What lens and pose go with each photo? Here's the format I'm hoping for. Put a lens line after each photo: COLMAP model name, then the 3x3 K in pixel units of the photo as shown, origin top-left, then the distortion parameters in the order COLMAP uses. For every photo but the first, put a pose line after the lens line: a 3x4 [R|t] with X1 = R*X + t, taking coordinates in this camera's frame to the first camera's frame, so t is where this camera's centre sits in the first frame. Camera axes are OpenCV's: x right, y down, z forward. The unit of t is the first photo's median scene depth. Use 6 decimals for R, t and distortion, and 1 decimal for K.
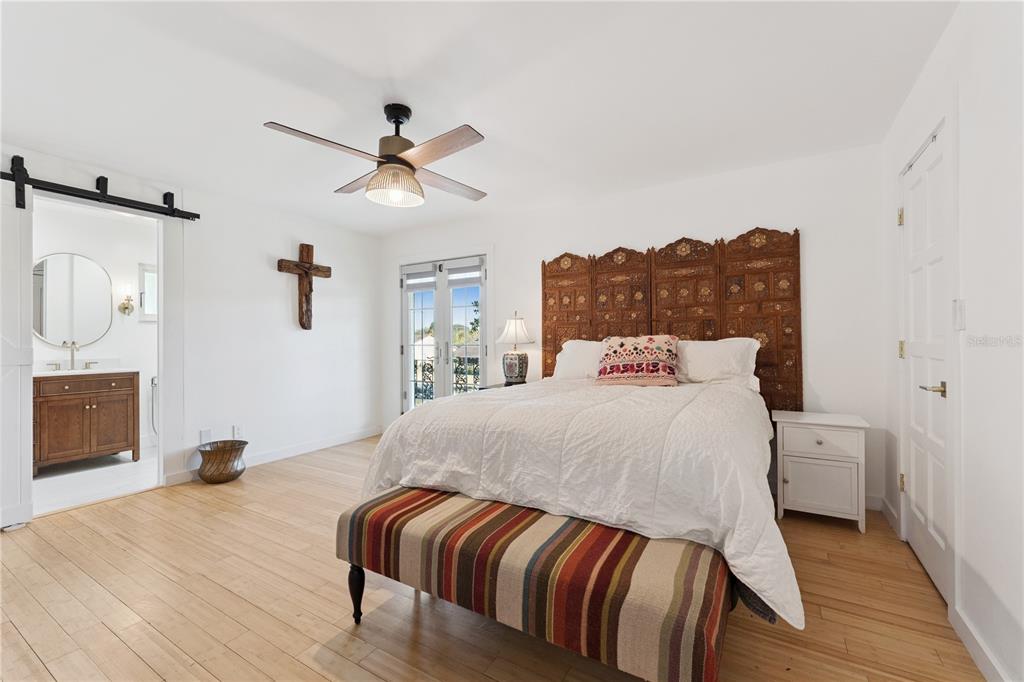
lens RADIAL K [[427.7, 0, 511.7], [0, 427.7, 341.7], [0, 0, 1]] dist [-0.002397, -0.000785]
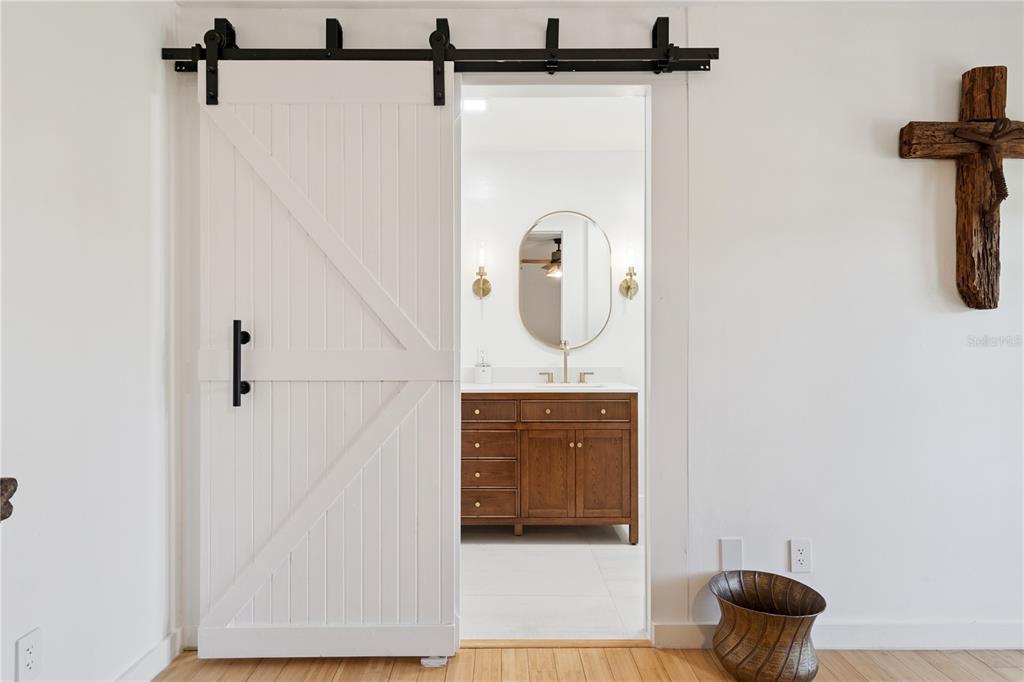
lens RADIAL K [[578.4, 0, 509.0], [0, 578.4, 341.3], [0, 0, 1]] dist [0.018637, -0.000200]
pose [[0.515543, 0.001017, -0.856863, -0.296739], [-0.003860, 0.999992, -0.001136, 0.001546], [0.856855, 0.003893, 0.515543, 0.458307]]
